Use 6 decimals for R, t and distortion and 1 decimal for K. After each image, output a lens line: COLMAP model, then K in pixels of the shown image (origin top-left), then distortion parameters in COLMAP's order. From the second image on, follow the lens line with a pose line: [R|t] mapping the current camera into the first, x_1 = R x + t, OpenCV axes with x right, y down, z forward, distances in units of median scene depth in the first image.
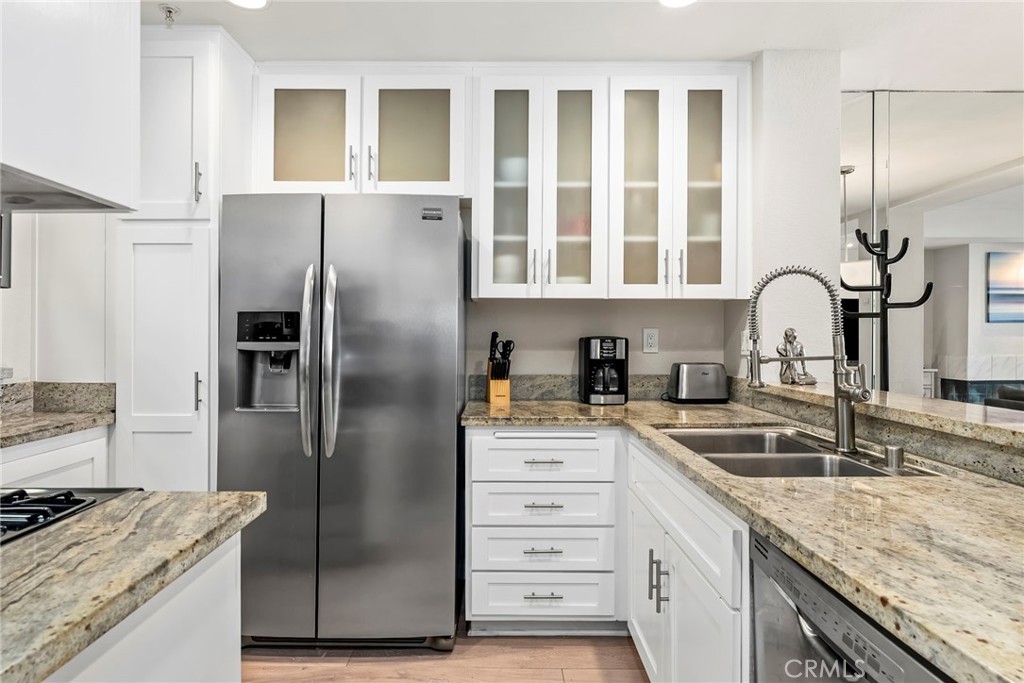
lens RADIAL K [[591.9, 0, 509.7], [0, 591.9, 334.5], [0, 0, 1]] dist [-0.001261, 0.002150]
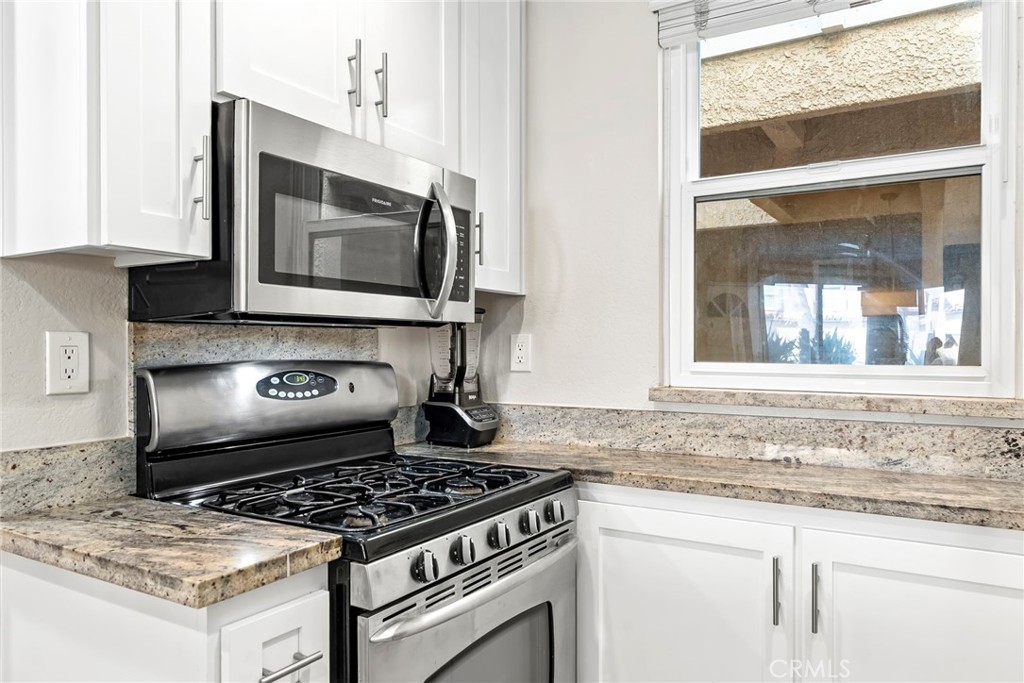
lens RADIAL K [[701.3, 0, 512.0], [0, 701.3, 343.6], [0, 0, 1]] dist [0.000879, 0.002222]
pose [[-0.533872, 0.000409, -0.845565, 0.038606], [0.001538, 0.999999, -0.000488, -0.003510], [0.845564, -0.001561, -0.533872, 0.887595]]
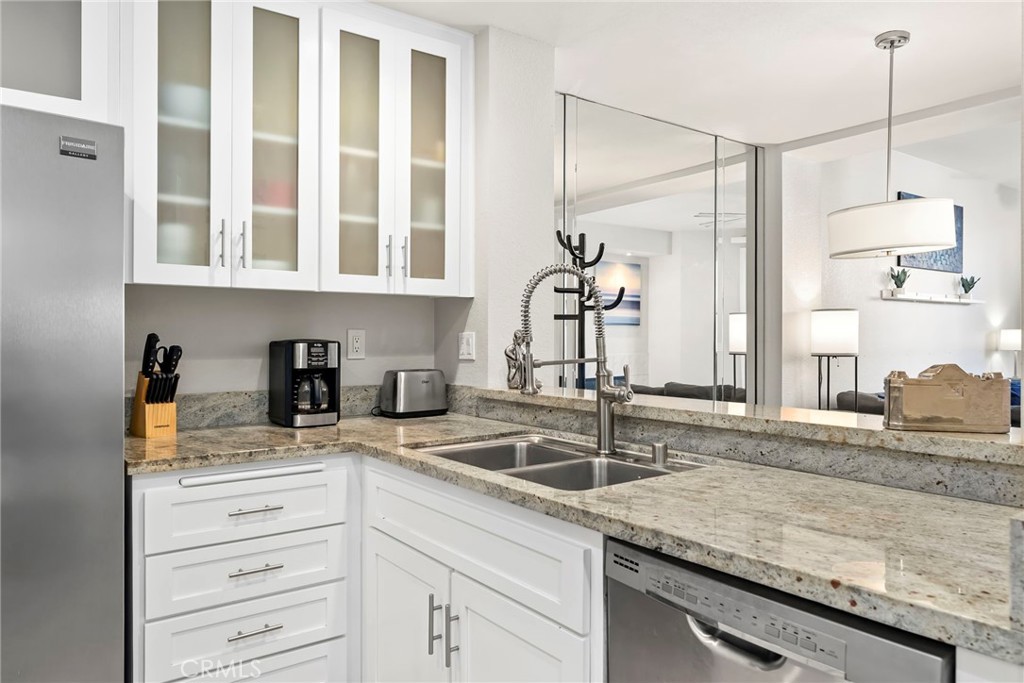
lens RADIAL K [[701.3, 0, 513.2], [0, 701.3, 343.1], [0, 0, 1]] dist [0.000879, 0.002222]
pose [[0.800465, -0.008644, 0.599317, -0.203987], [0.002904, 0.999940, 0.010543, -0.001131], [-0.599372, -0.006699, 0.800442, 0.111832]]
